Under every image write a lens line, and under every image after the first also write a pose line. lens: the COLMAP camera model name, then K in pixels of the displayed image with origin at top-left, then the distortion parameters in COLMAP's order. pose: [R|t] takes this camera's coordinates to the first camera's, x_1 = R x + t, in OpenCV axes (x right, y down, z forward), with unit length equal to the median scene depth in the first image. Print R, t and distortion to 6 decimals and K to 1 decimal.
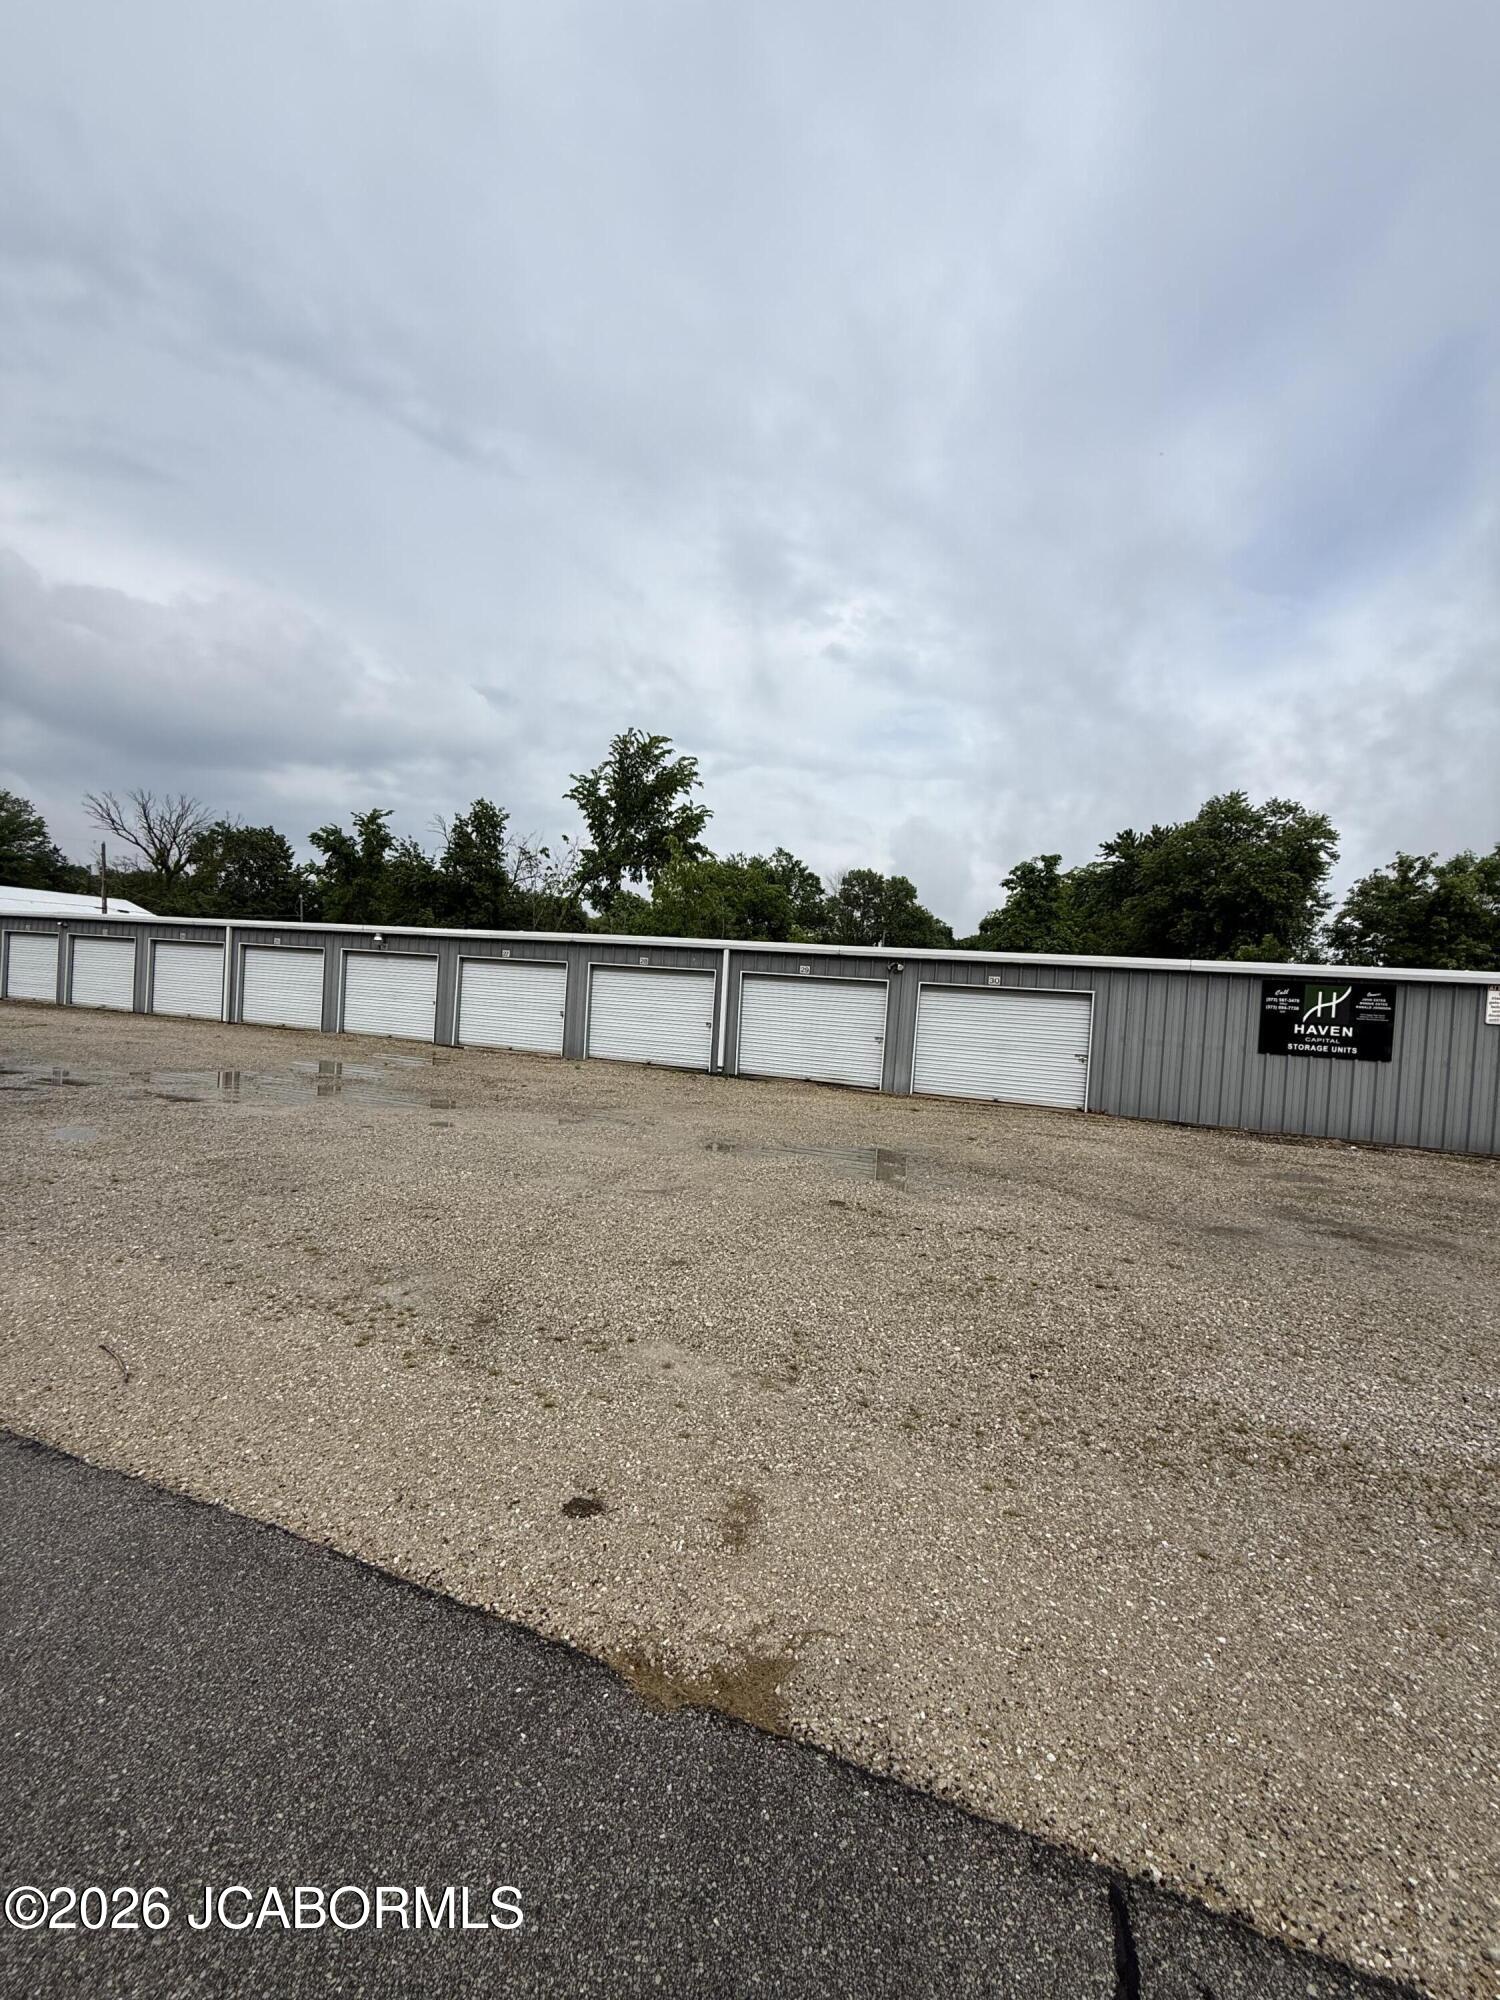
lens RADIAL K [[809.2, 0, 750.0], [0, 809.2, 1000.0], [0, 0, 1]] dist [-0.000307, -0.000037]
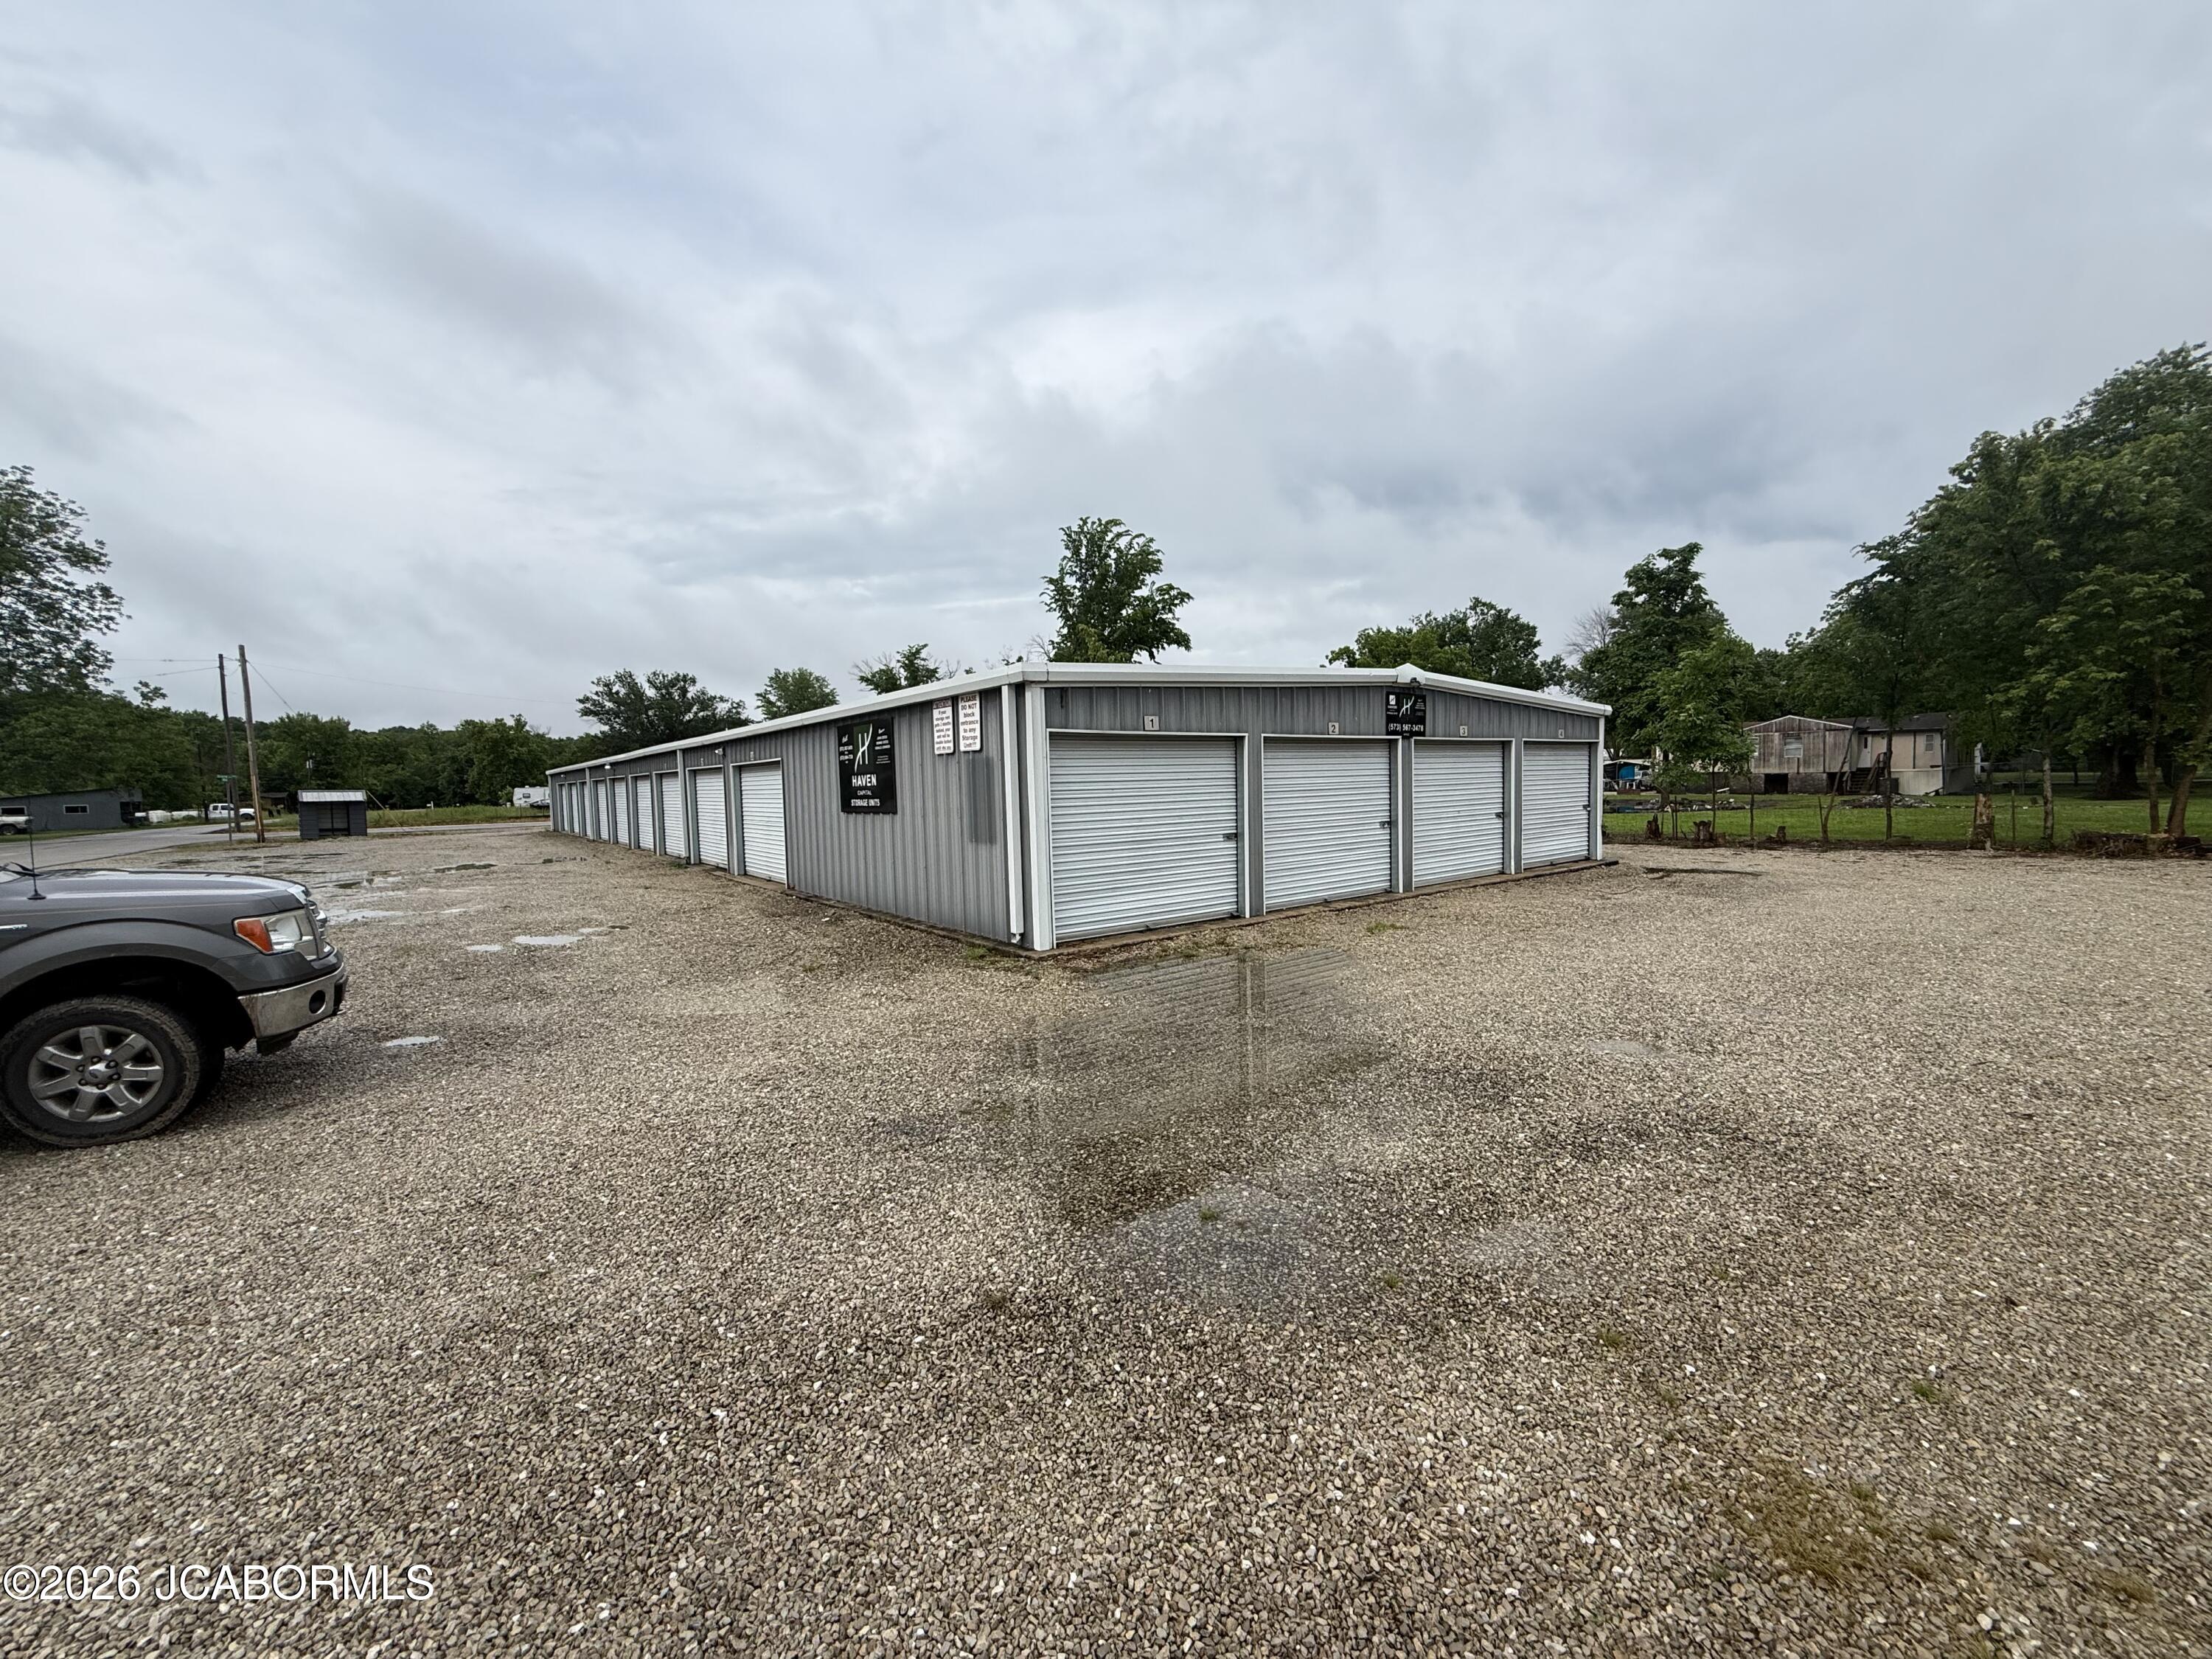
lens RADIAL K [[880.3, 0, 1106.0], [0, 880.3, 829.5], [0, 0, 1]] dist [0.000802, 0.000140]
pose [[0.845276, -0.056044, -0.531383, 0.415865], [0.069461, 0.997571, 0.005279, 0.029828], [0.529796, -0.041373, 0.847115, 0.110761]]
